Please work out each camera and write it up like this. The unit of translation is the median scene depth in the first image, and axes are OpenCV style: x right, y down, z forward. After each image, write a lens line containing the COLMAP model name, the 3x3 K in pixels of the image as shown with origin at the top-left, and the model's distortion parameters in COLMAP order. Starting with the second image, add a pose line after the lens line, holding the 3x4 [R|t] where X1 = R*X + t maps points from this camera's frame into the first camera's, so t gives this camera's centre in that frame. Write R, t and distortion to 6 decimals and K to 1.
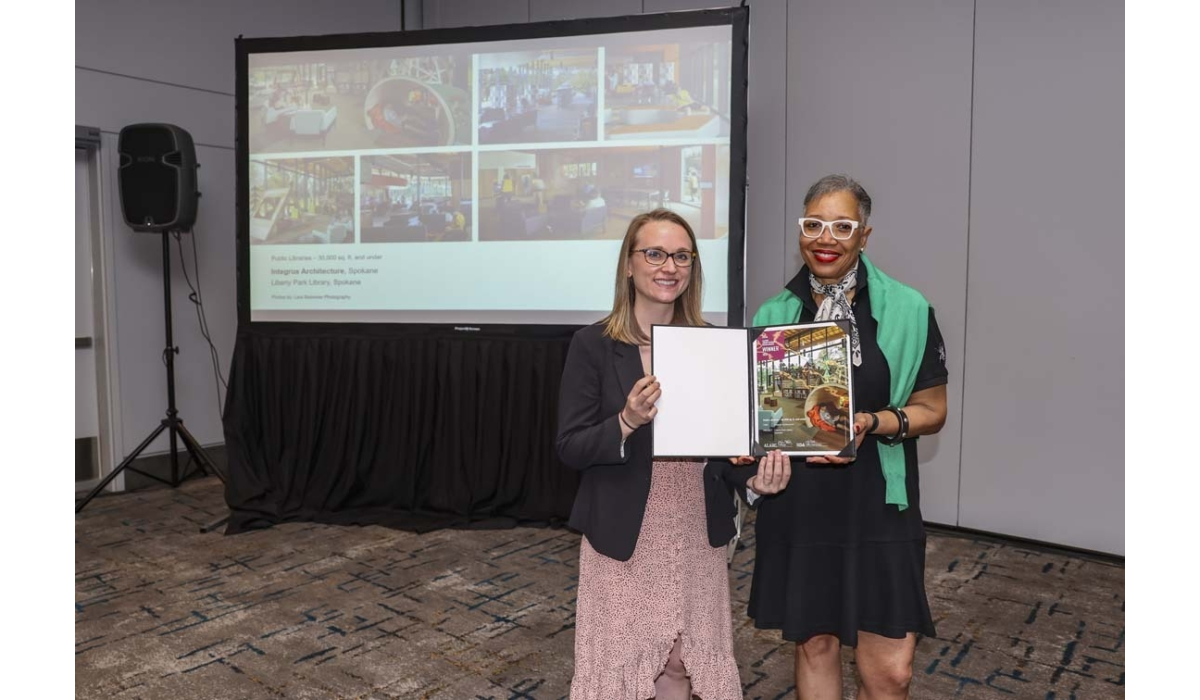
lens RADIAL K [[803.7, 0, 606.9], [0, 803.7, 343.9], [0, 0, 1]] dist [-0.100411, 0.100276]
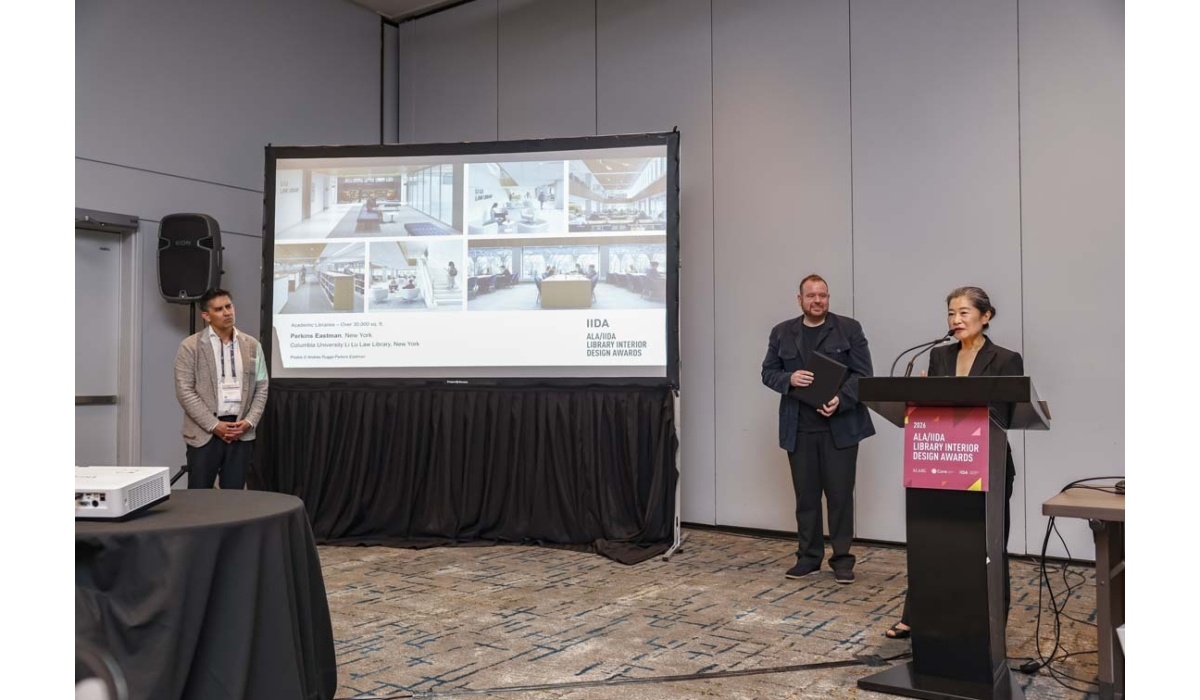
lens RADIAL K [[921.9, 0, 599.7], [0, 921.9, 354.8], [0, 0, 1]] dist [-0.047737, 0.081731]
pose [[0.998443, -0.002355, 0.055737, -0.033748], [0.008294, 0.994271, -0.106565, 0.090259], [-0.055166, 0.106861, 0.992742, -0.411158]]
